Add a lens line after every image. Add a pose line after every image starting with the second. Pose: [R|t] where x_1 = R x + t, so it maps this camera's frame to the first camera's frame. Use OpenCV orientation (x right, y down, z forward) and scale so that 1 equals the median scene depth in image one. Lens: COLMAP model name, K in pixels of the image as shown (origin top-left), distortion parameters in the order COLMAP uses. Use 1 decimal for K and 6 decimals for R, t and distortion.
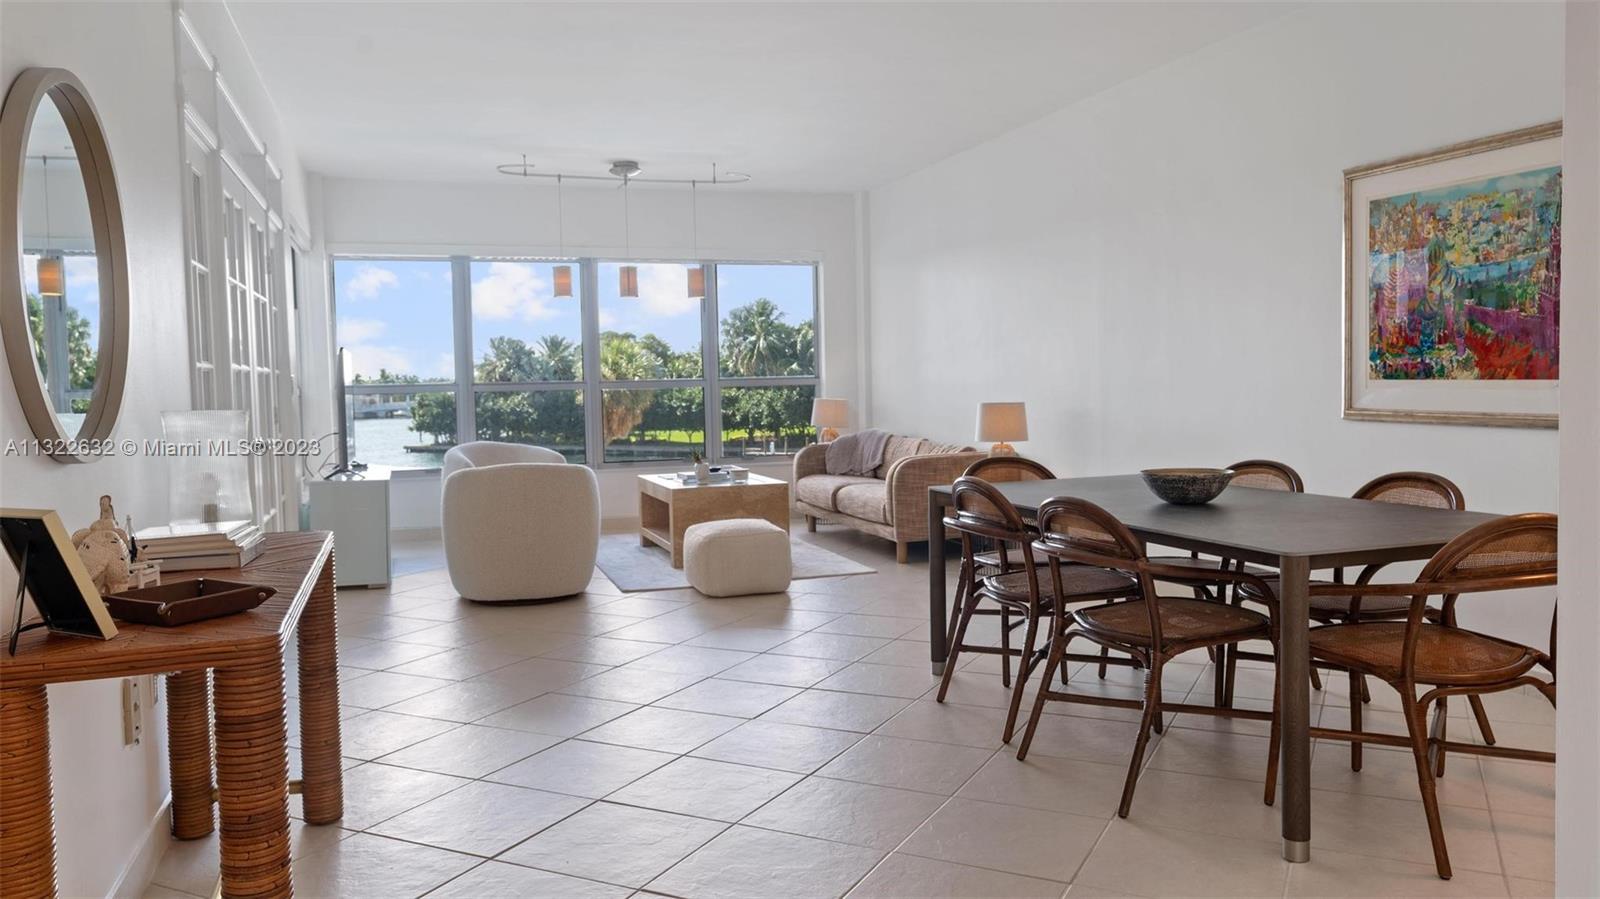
lens RADIAL K [[1190.9, 0, 808.4], [0, 1190.9, 445.0], [0, 0, 1]] dist [-0.003738, 0.004390]
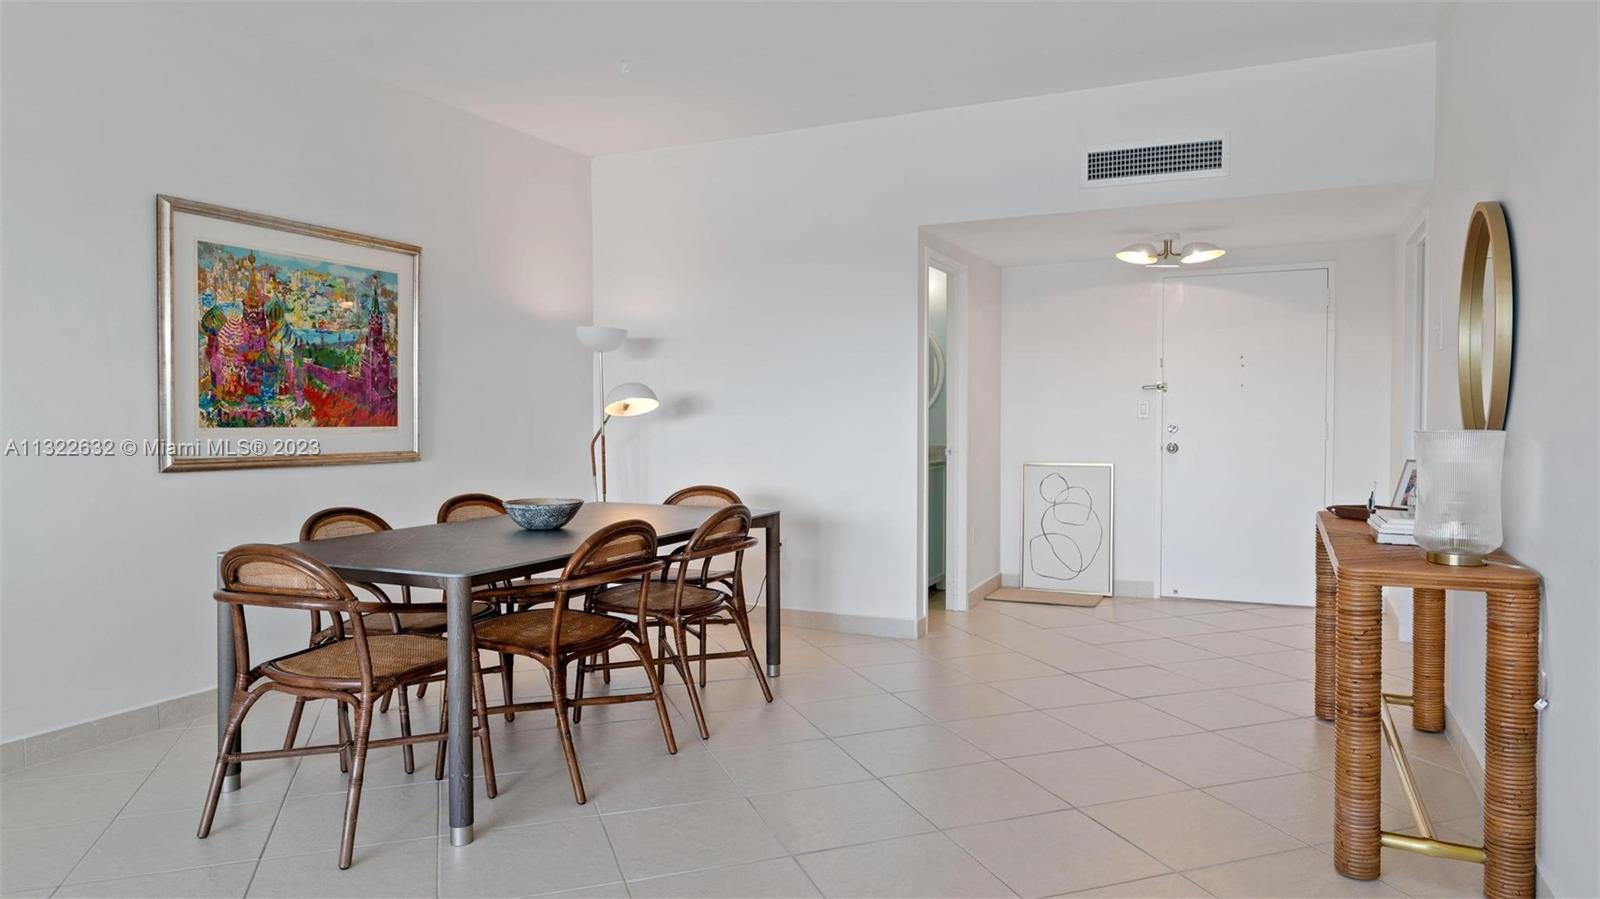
lens RADIAL K [[1007.5, 0, 800.0], [0, 1007.5, 449.5], [0, 0, 1]] dist [-0.006748, -0.002390]
pose [[-0.713675, -0.004828, 0.700460, -0.294666], [0.051614, 0.996895, 0.059459, -0.041119], [-0.698572, 0.078588, -0.711211, 0.840615]]
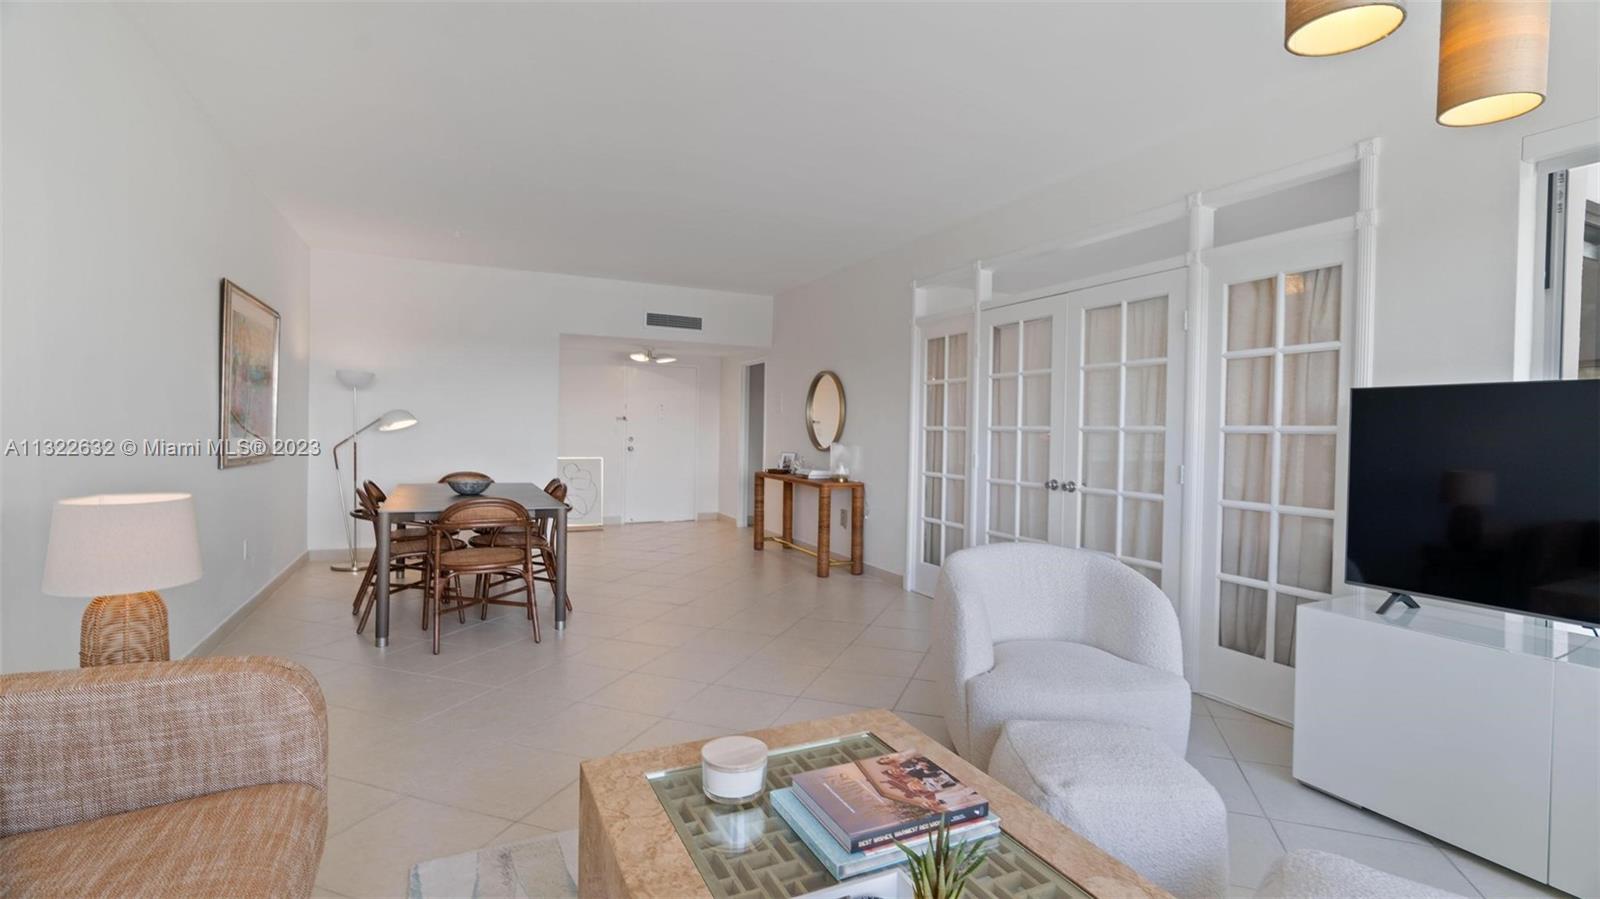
lens RADIAL K [[727.7, 0, 800.0], [0, 727.7, 449.5], [0, 0, 1]] dist [-0.002992, 0.000082]
pose [[-0.992410, 0.005617, -0.122843, -0.047264], [-0.004365, 0.996717, 0.080842, -0.077817], [0.122893, 0.080765, -0.989128, 1.304089]]
